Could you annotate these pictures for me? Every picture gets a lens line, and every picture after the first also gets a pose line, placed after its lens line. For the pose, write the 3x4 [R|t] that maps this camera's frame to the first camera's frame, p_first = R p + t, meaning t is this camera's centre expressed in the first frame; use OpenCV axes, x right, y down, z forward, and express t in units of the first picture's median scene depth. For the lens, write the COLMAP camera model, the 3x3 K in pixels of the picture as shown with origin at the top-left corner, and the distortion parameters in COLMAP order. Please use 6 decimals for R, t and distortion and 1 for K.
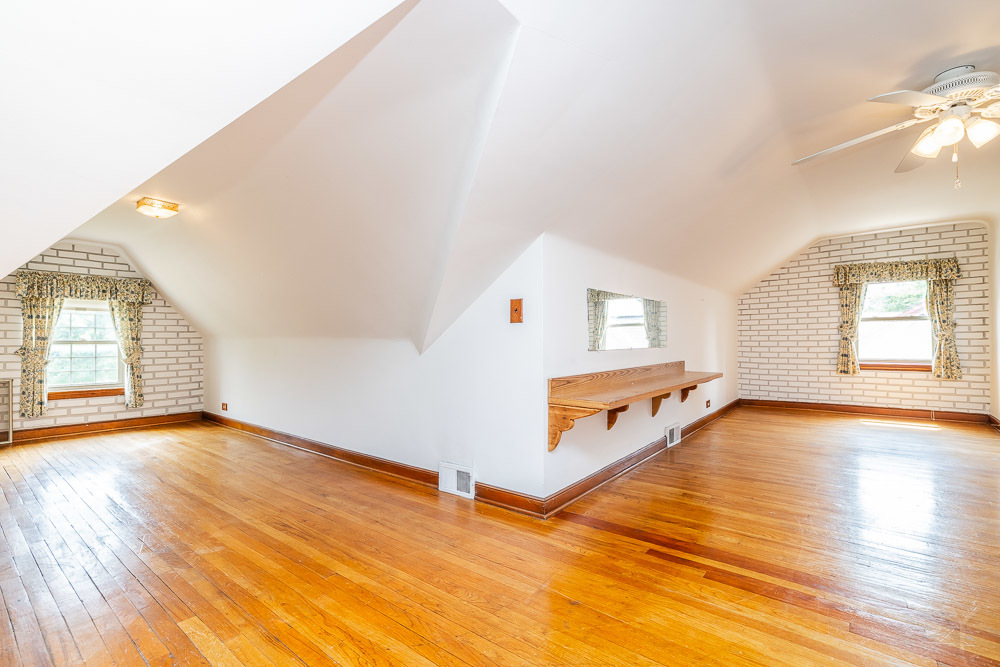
lens RADIAL K [[435.3, 0, 499.7], [0, 435.3, 337.8], [0, 0, 1]] dist [0.000699, -0.000035]
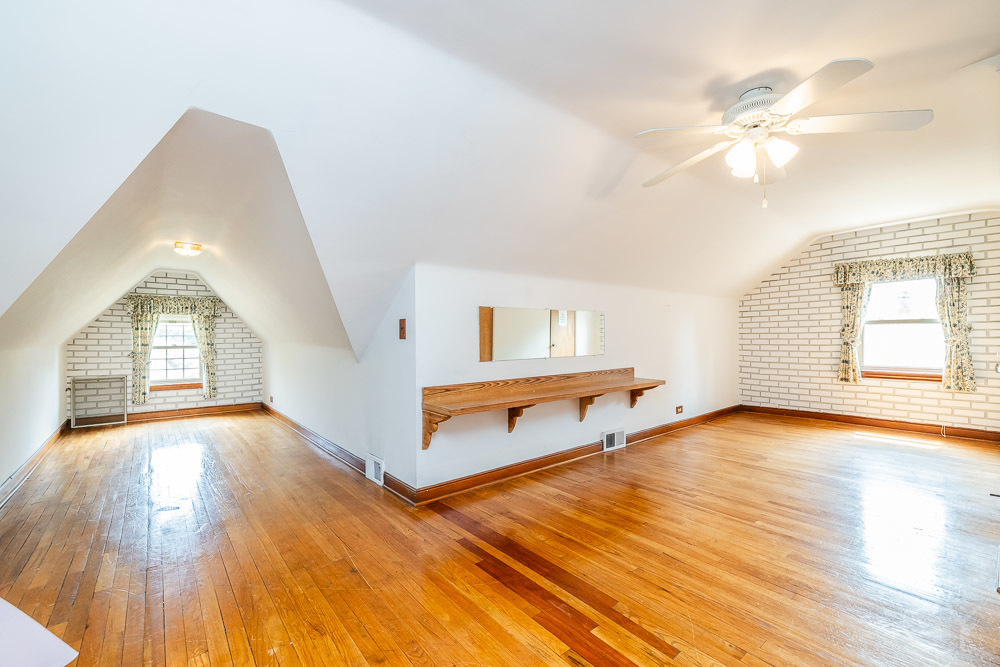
lens RADIAL K [[435.3, 0, 521.4], [0, 435.3, 331.2], [0, 0, 1]] dist [0.000699, -0.000035]
pose [[0.976232, -0.006915, -0.216620, 0.348385], [0.007091, 0.999975, 0.000034, -0.030987], [0.216614, -0.001569, 0.976256, -0.047491]]
